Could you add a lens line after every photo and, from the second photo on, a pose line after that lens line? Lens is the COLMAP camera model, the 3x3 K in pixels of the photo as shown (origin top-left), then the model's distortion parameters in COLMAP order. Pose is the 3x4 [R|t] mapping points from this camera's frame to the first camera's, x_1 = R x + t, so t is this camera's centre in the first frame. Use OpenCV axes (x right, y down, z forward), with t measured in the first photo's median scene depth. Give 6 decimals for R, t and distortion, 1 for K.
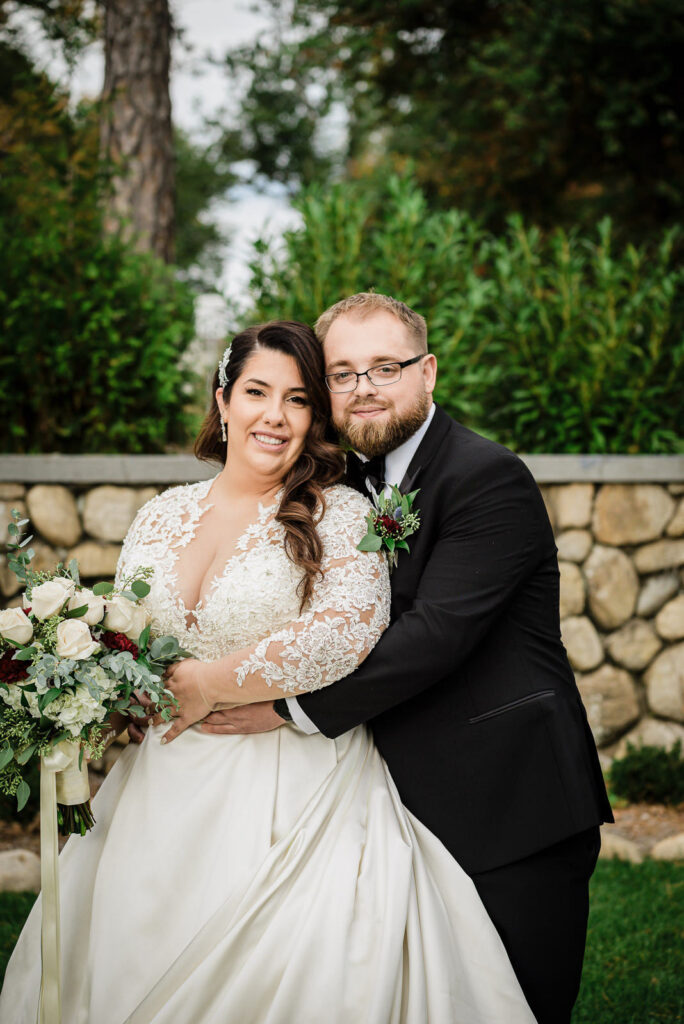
lens RADIAL K [[2468.0, 0, 297.2], [0, 2468.0, 638.1], [0, 0, 1]] dist [-0.077258, -0.515827]
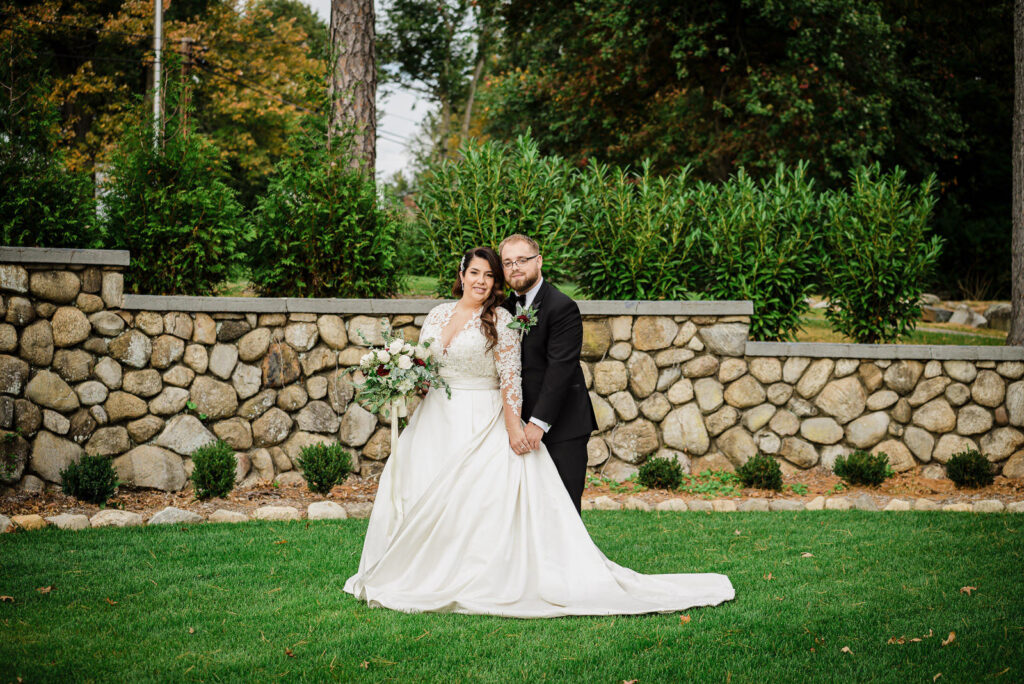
lens RADIAL K [[2170.2, 0, 512.0], [0, 2170.2, 342.0], [0, 0, 1]] dist [-0.058473, -0.142454]
pose [[0.999275, 0.004755, 0.037781, -0.023036], [-0.002577, 0.998343, -0.057483, 0.041360], [-0.037992, 0.057344, 0.997631, -0.498760]]
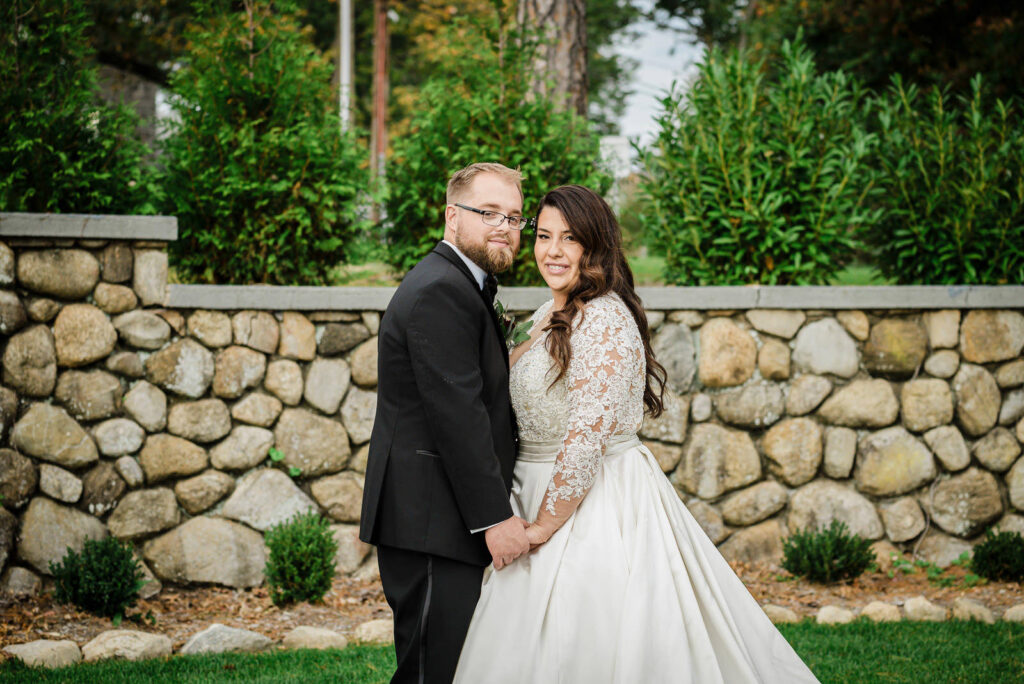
lens RADIAL K [[2595.8, 0, 550.2], [0, 2595.8, 340.1], [0, 0, 1]] dist [-0.055197, -0.187011]
pose [[0.998305, -0.004273, -0.058050, -0.000841], [0.000915, 0.998330, -0.057759, 0.019075], [0.058200, 0.057608, 0.996641, -0.195046]]
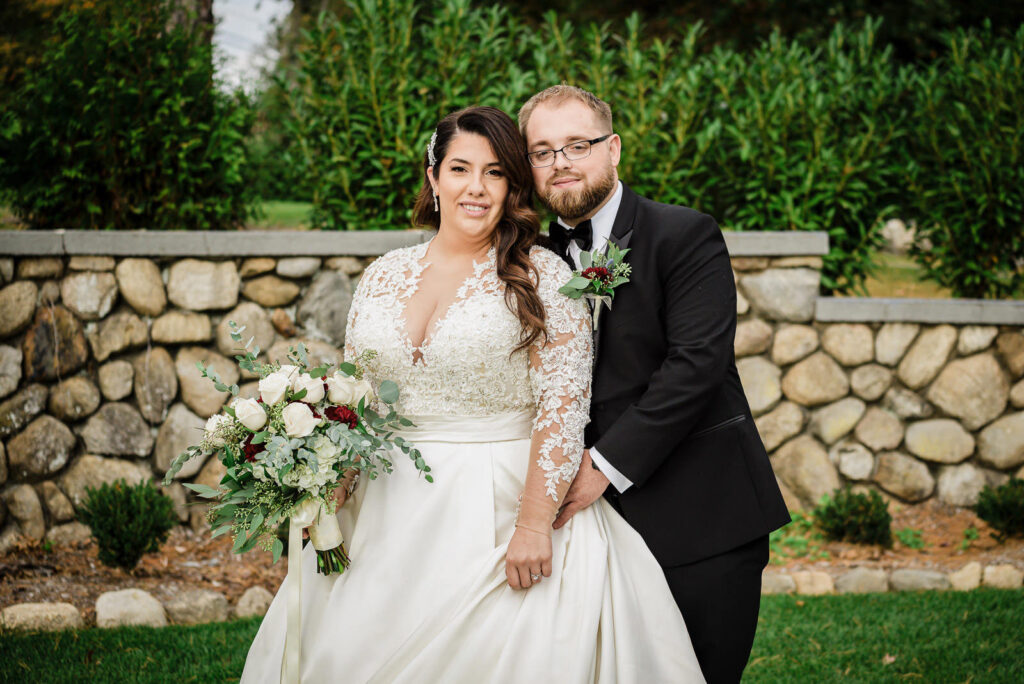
lens RADIAL K [[2436.1, 0, 512.1], [0, 2436.1, 293.0], [0, 0, 1]] dist [-0.227714, -0.508392]
pose [[0.995269, -0.000819, 0.097159, -0.033992], [0.005843, 0.998659, -0.051433, 0.007021], [-0.096987, 0.051757, 0.993939, -0.055692]]
